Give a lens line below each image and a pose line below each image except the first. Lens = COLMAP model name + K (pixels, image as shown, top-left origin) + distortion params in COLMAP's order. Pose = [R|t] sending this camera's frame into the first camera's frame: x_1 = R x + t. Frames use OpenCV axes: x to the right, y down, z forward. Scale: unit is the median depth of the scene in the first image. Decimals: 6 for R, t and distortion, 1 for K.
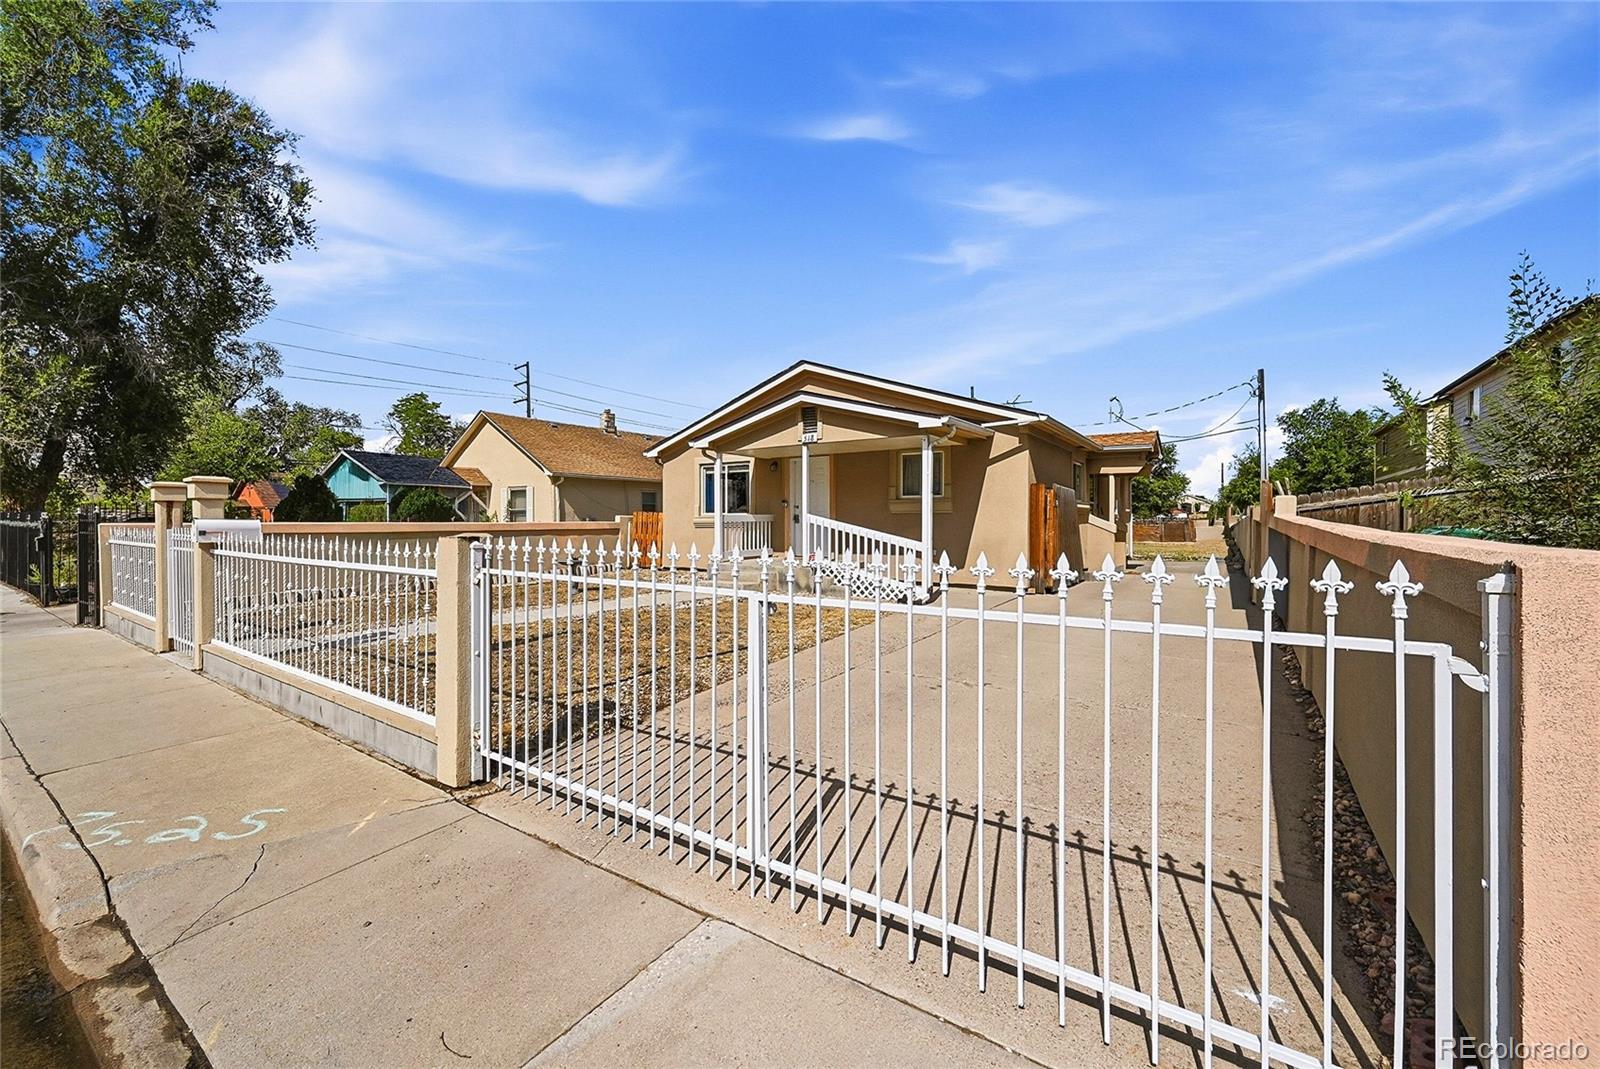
lens RADIAL K [[647.1, 0, 788.1], [0, 647.1, 524.2], [0, 0, 1]] dist [0.000260, 0.000077]
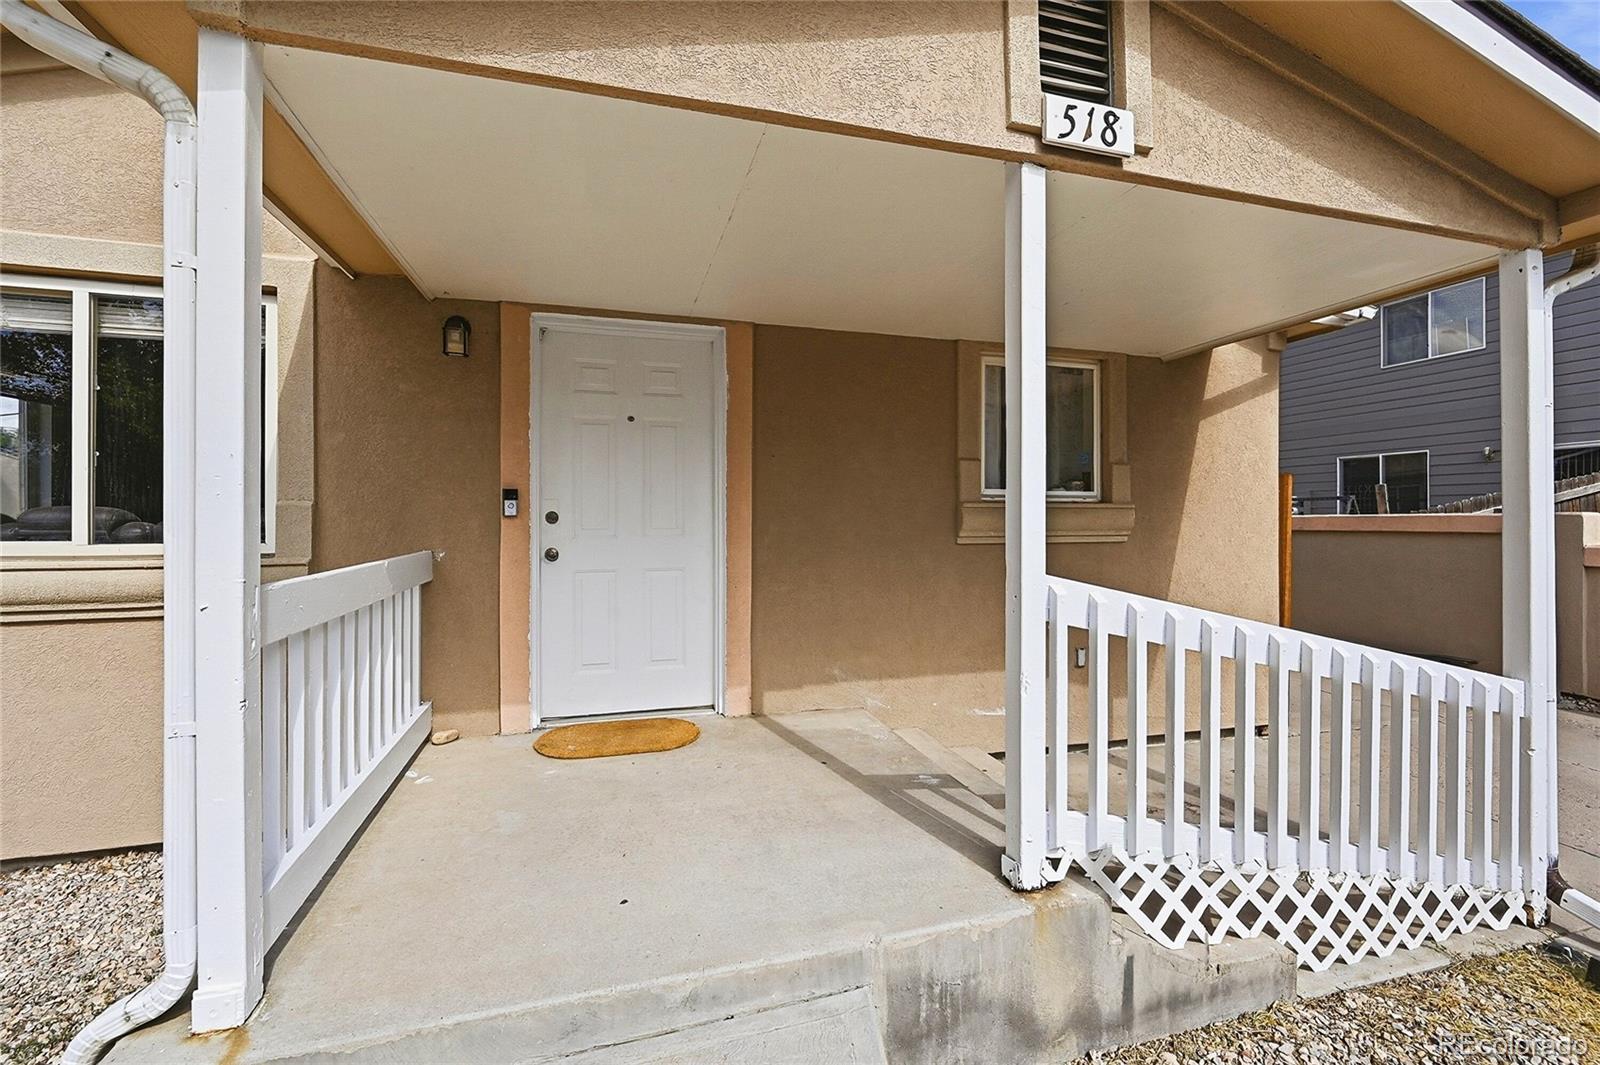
lens RADIAL K [[647.1, 0, 791.3], [0, 647.1, 520.5], [0, 0, 1]] dist [0.000260, 0.000077]
pose [[0.633471, -0.000878, 0.773766, -0.139830], [0.002967, 0.999995, -0.001294, -0.029270], [-0.773761, 0.003115, 0.633470, 0.908111]]
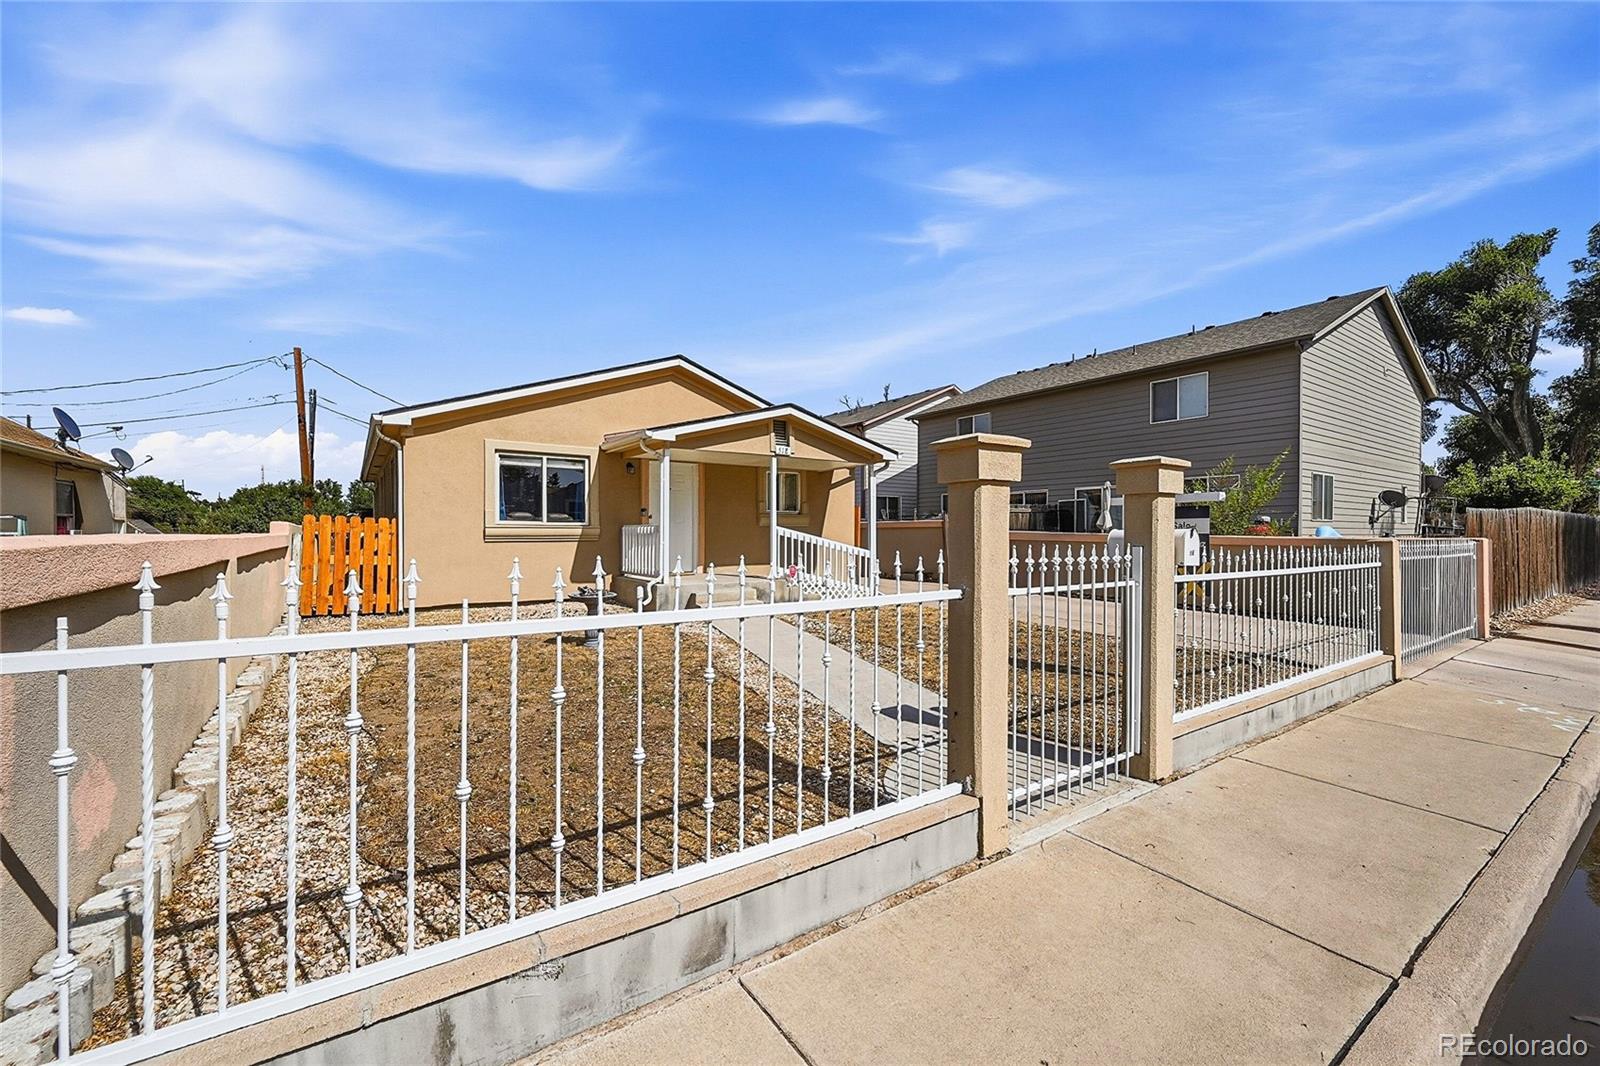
lens RADIAL K [[647.1, 0, 799.8], [0, 647.1, 534.0], [0, 0, 1]] dist [0.000260, 0.000077]
pose [[0.337432, -0.000595, 0.941350, -0.863016], [0.002728, 0.999996, -0.000346, -0.003289], [-0.941346, 0.002685, 0.337432, 0.606006]]
